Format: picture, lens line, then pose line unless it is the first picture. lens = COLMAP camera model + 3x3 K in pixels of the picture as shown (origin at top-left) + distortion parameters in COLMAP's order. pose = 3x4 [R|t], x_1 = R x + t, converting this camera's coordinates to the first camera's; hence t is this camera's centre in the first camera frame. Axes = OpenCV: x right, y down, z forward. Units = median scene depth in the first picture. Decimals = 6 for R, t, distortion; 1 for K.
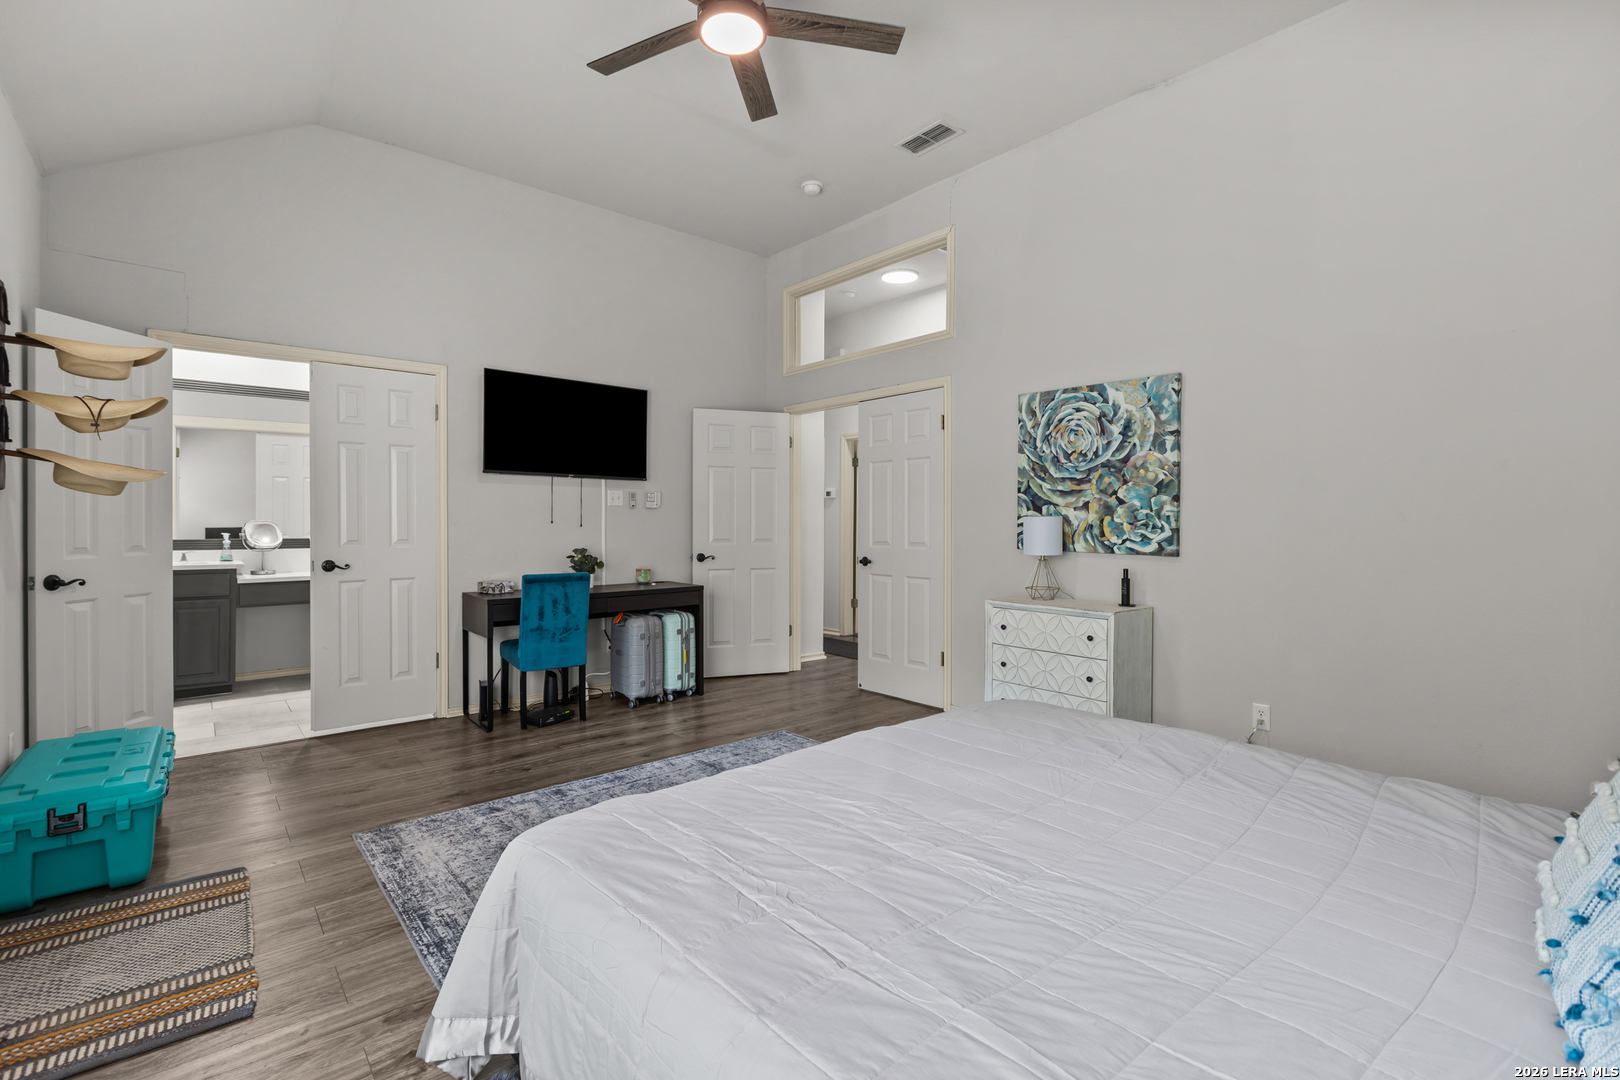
lens RADIAL K [[729.4, 0, 807.5], [0, 729.4, 531.0], [0, 0, 1]] dist [-0.000215, -0.000017]
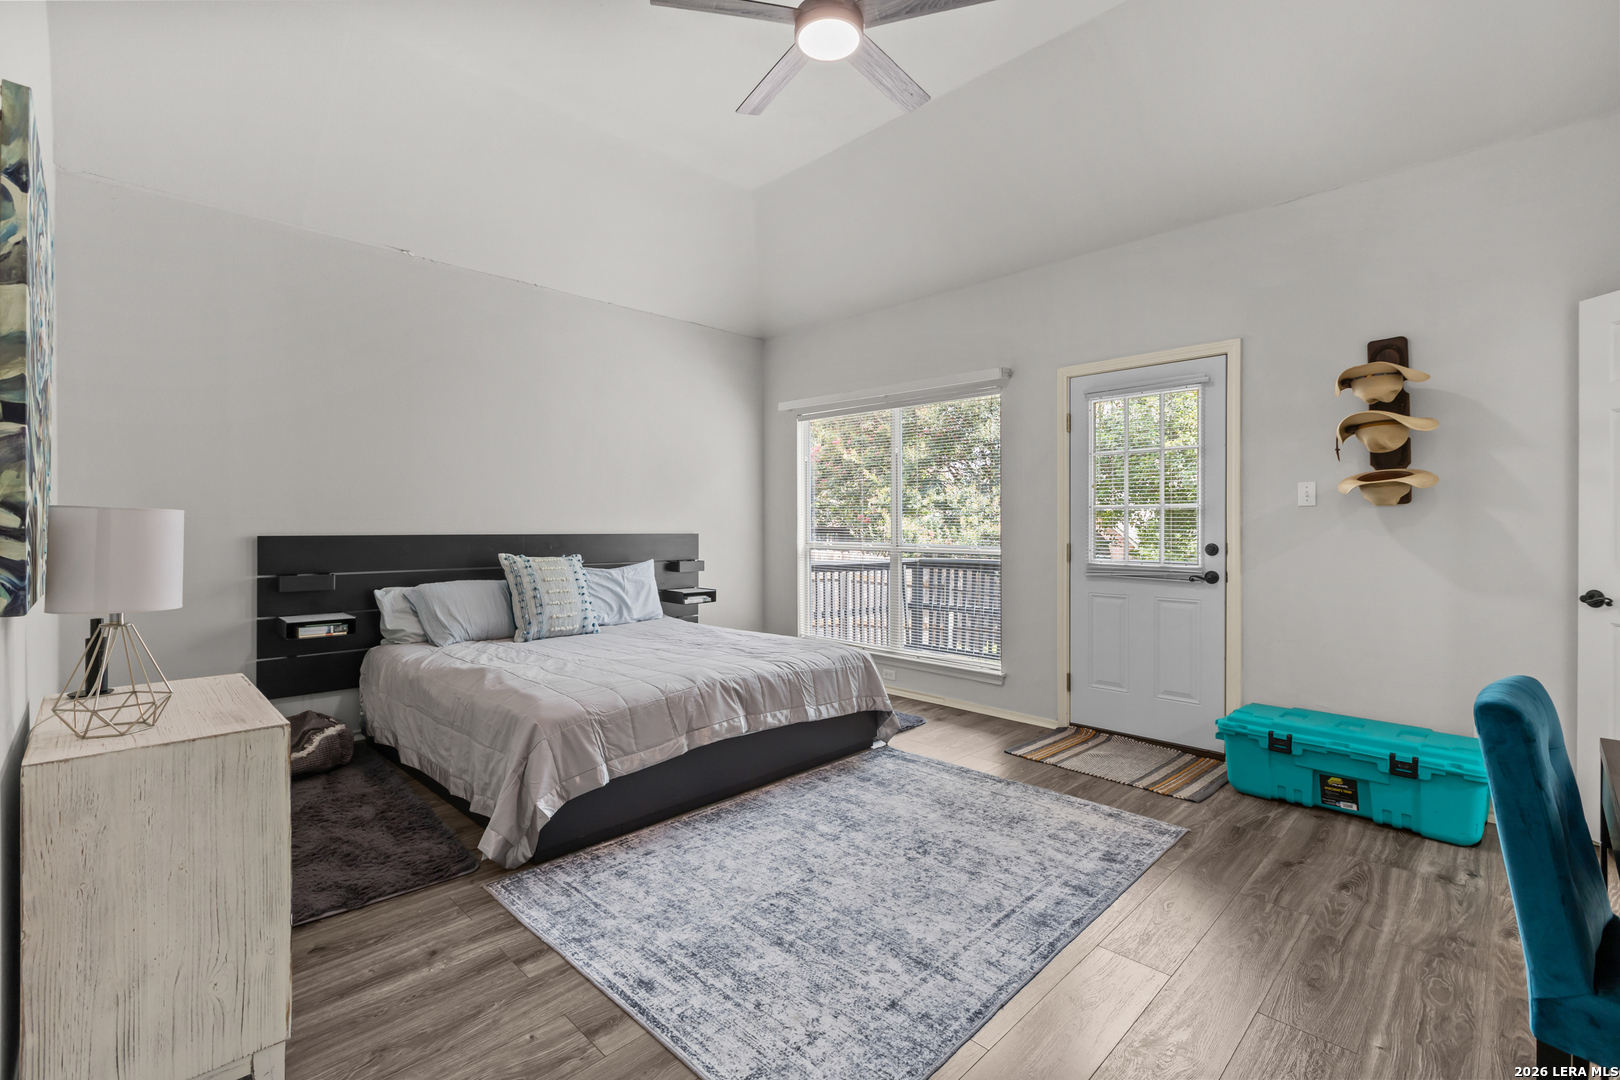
lens RADIAL K [[729.4, 0, 813.4], [0, 729.4, 530.5], [0, 0, 1]] dist [-0.000215, -0.000017]
pose [[-0.996580, -0.004620, -0.082503, -0.002547], [-0.006281, 0.999783, 0.019883, -0.025508], [0.082394, 0.020333, -0.996392, 1.859874]]
